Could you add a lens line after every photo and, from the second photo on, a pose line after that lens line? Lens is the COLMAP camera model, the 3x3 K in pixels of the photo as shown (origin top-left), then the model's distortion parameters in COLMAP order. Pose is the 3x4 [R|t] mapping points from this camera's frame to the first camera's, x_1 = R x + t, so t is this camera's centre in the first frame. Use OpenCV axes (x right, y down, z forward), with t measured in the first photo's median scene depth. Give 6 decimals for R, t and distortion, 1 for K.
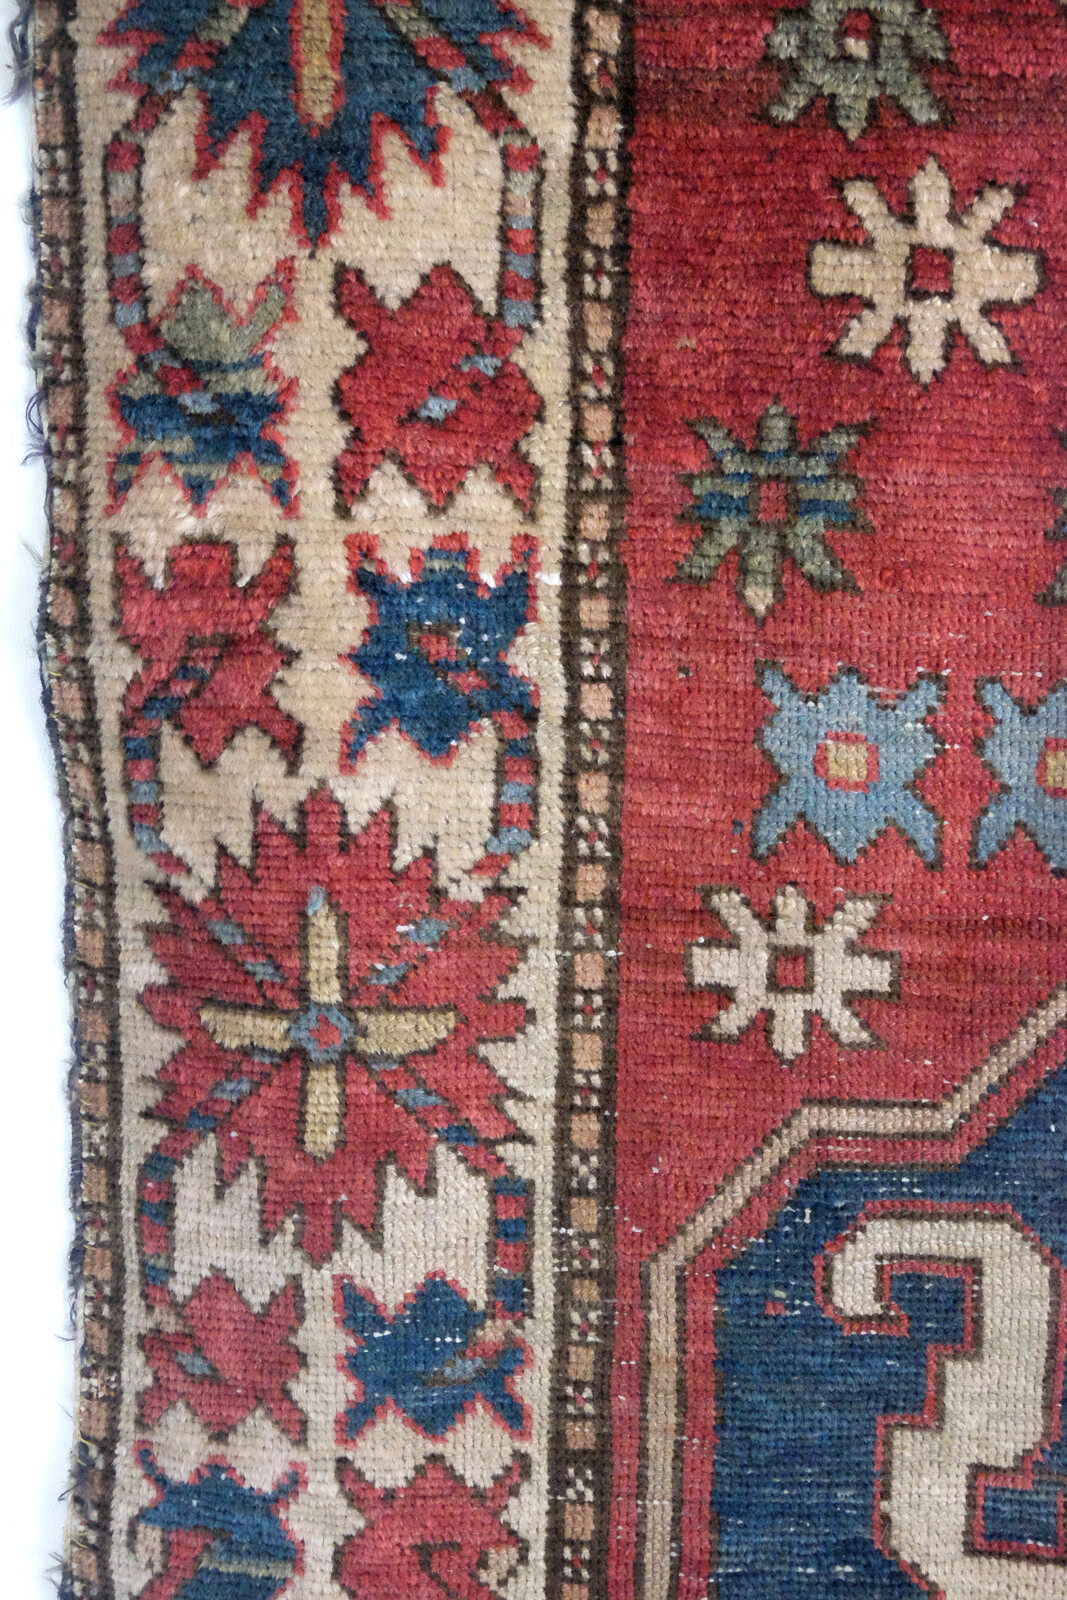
lens RADIAL K [[2826.1, 0, 591.4], [0, 2826.1, 833.1], [0, 0, 1]] dist [0.012966, 0.000000]
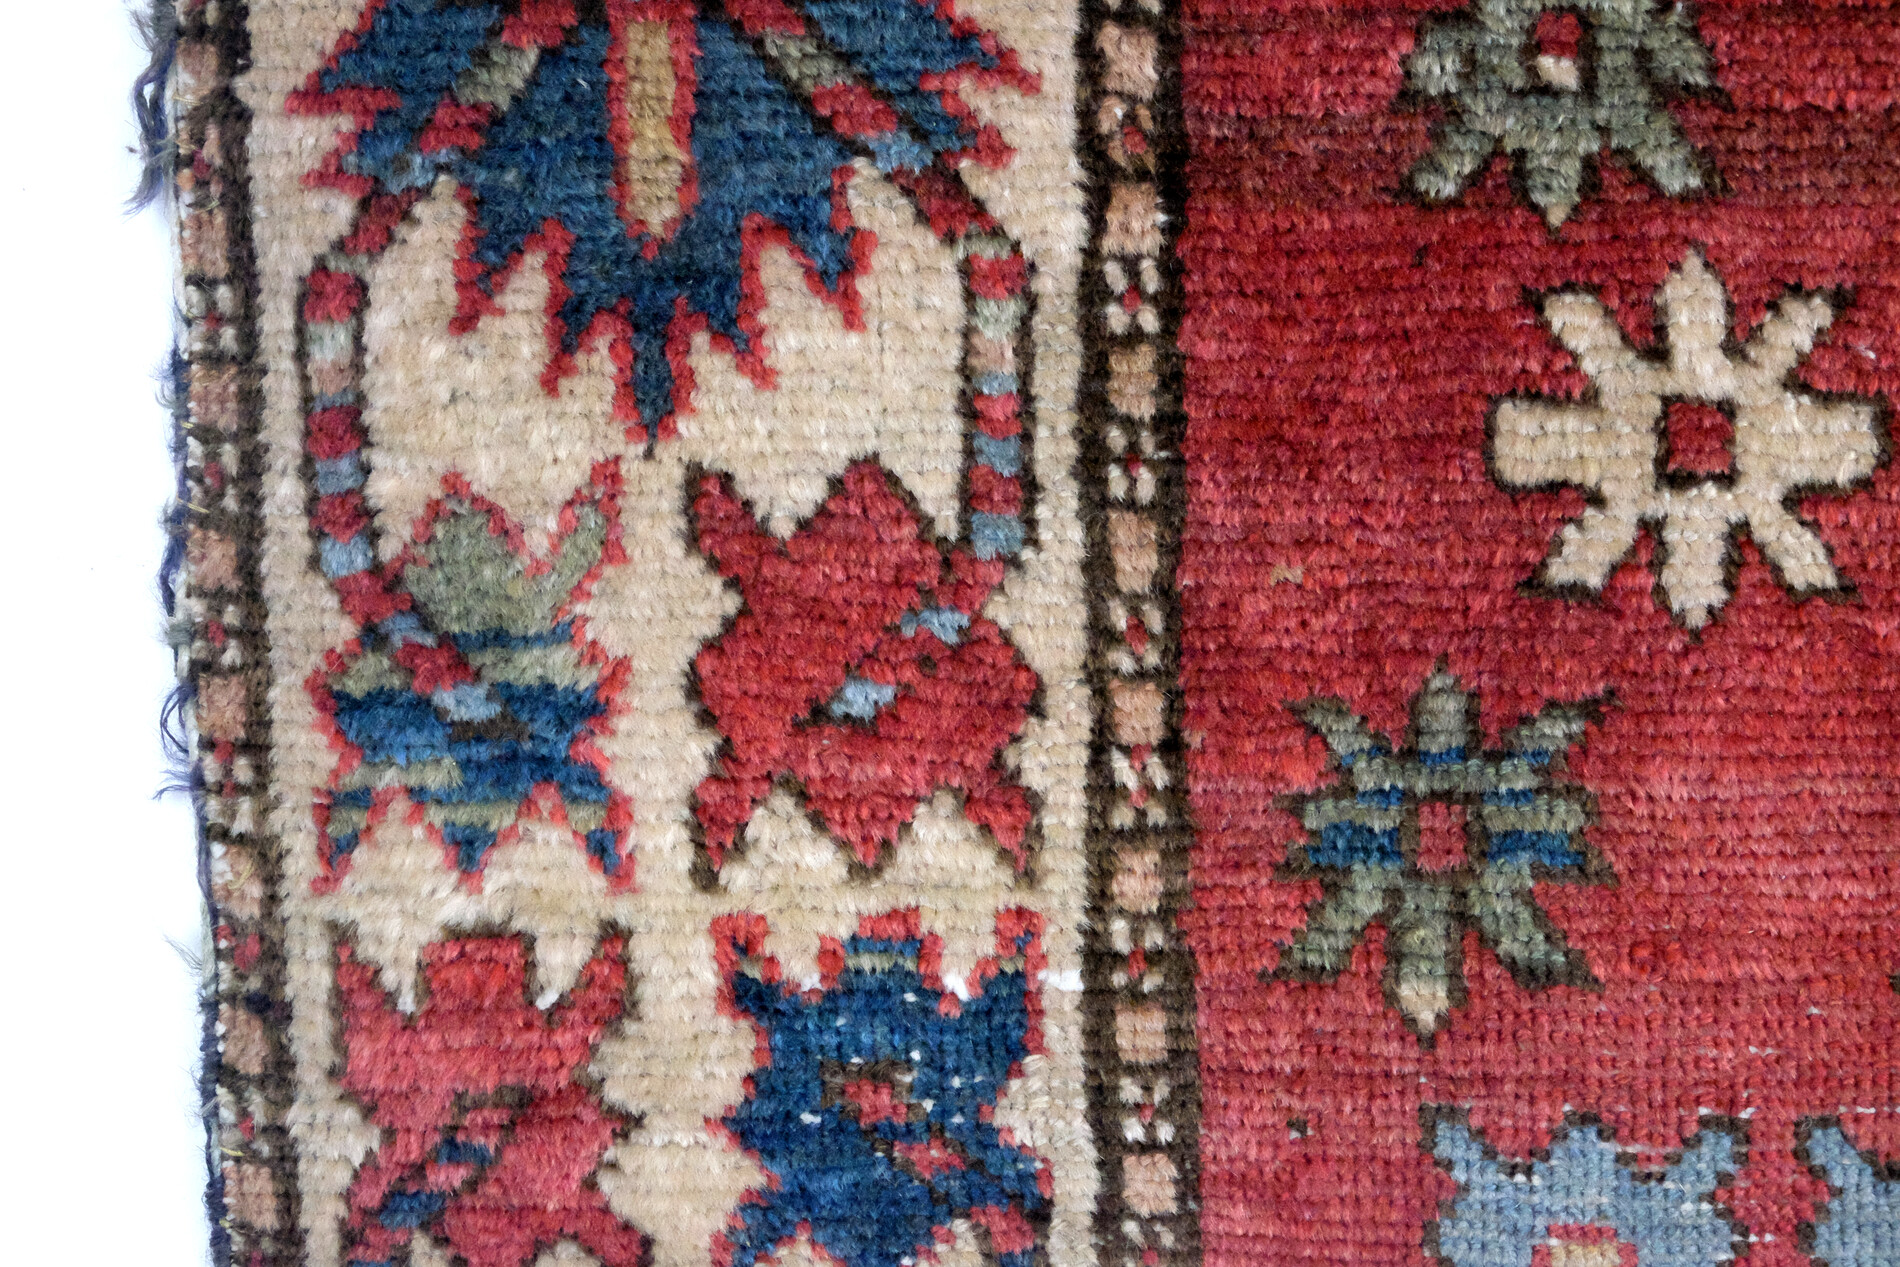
lens RADIAL K [[2938.1, 0, 862.8], [0, 2938.1, 731.9], [0, 0, 1]] dist [-0.001119, 0.000000]
pose [[0.999294, -0.035166, -0.013206, -0.047588], [0.034266, 0.997418, -0.063107, -0.105228], [0.015391, 0.062610, 0.997919, 0.390179]]
